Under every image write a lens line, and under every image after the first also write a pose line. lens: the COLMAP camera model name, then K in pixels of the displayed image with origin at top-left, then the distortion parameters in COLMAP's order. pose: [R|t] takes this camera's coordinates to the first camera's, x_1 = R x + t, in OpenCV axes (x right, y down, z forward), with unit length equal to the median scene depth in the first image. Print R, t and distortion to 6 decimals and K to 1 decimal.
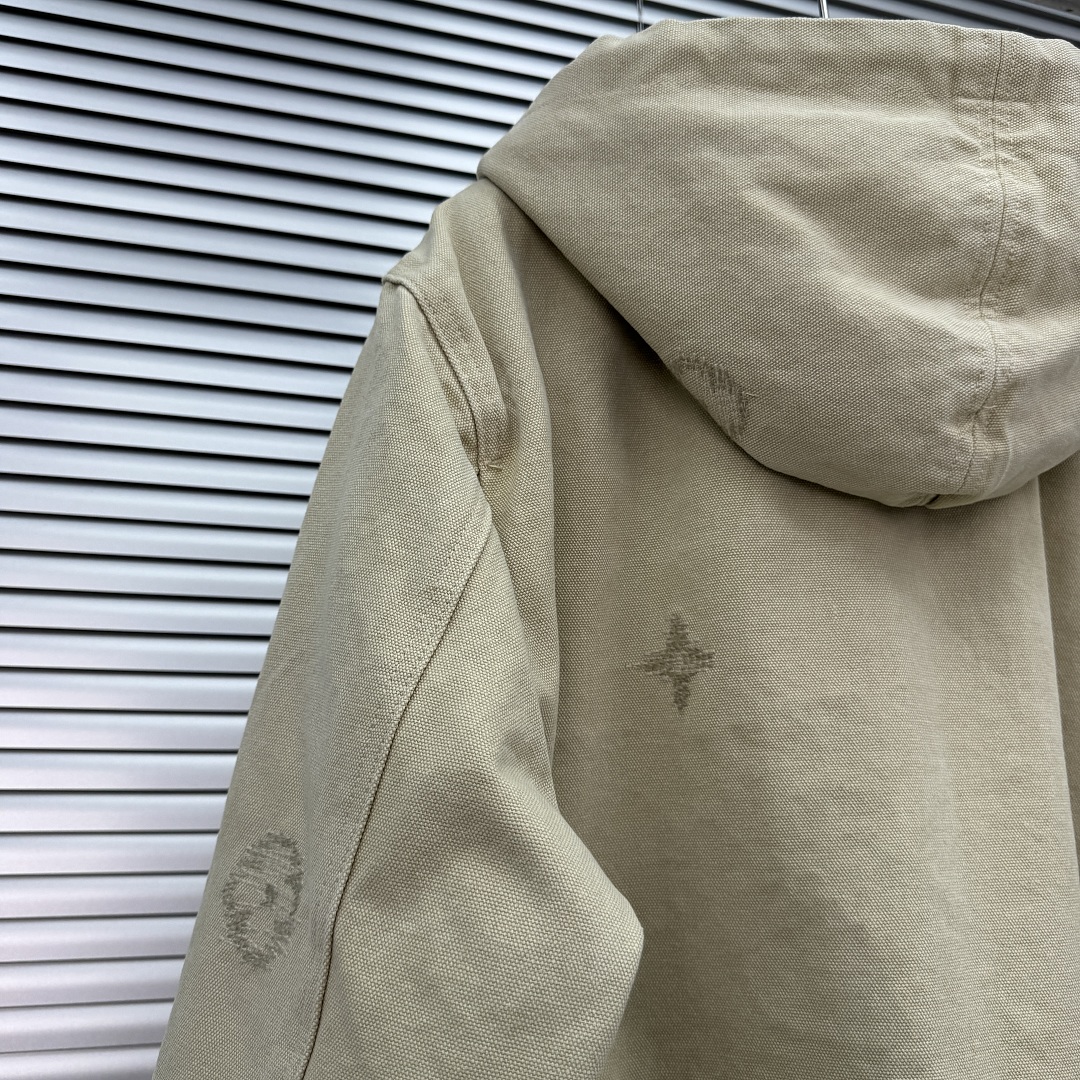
lens RADIAL K [[977.6, 0, 537.8], [0, 977.6, 580.4], [0, 0, 1]] dist [0.005613, -0.026531]
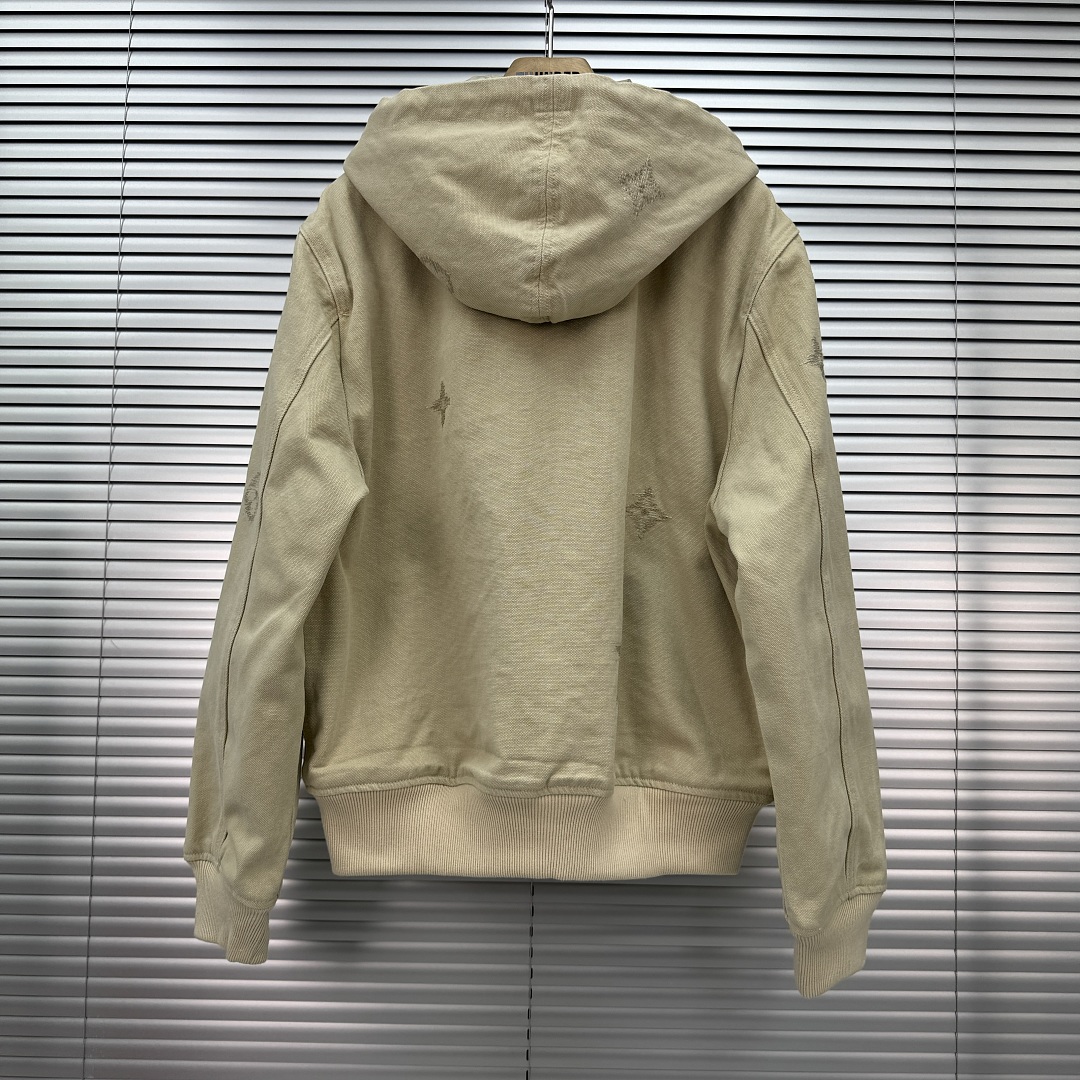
lens RADIAL K [[918.7, 0, 542.3], [0, 918.7, 562.6], [0, 0, 1]] dist [0.122167, -0.266447]
pose [[0.959693, 0.013993, -0.280701, 1.026387], [0.036777, 0.983919, 0.174785, 0.089420], [0.278632, -0.178064, 0.943746, -1.016268]]
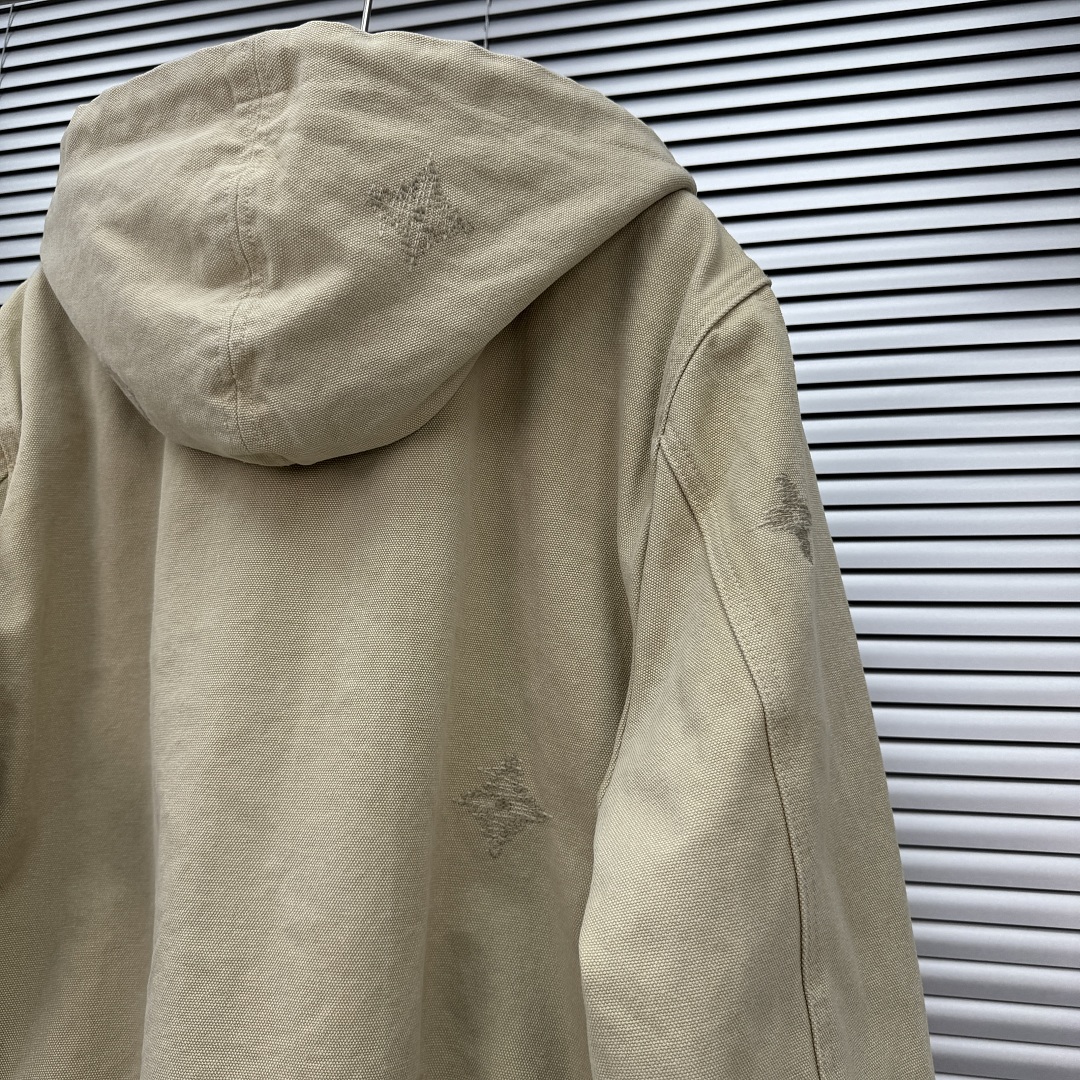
lens RADIAL K [[963.7, 0, 568.2], [0, 963.7, 578.4], [0, 0, 1]] dist [0.056080, -0.104568]
pose [[0.874626, -0.041896, -0.482984, 1.327861], [0.055998, 0.998321, 0.014808, 0.064341], [0.481552, -0.039998, 0.875504, 0.175944]]
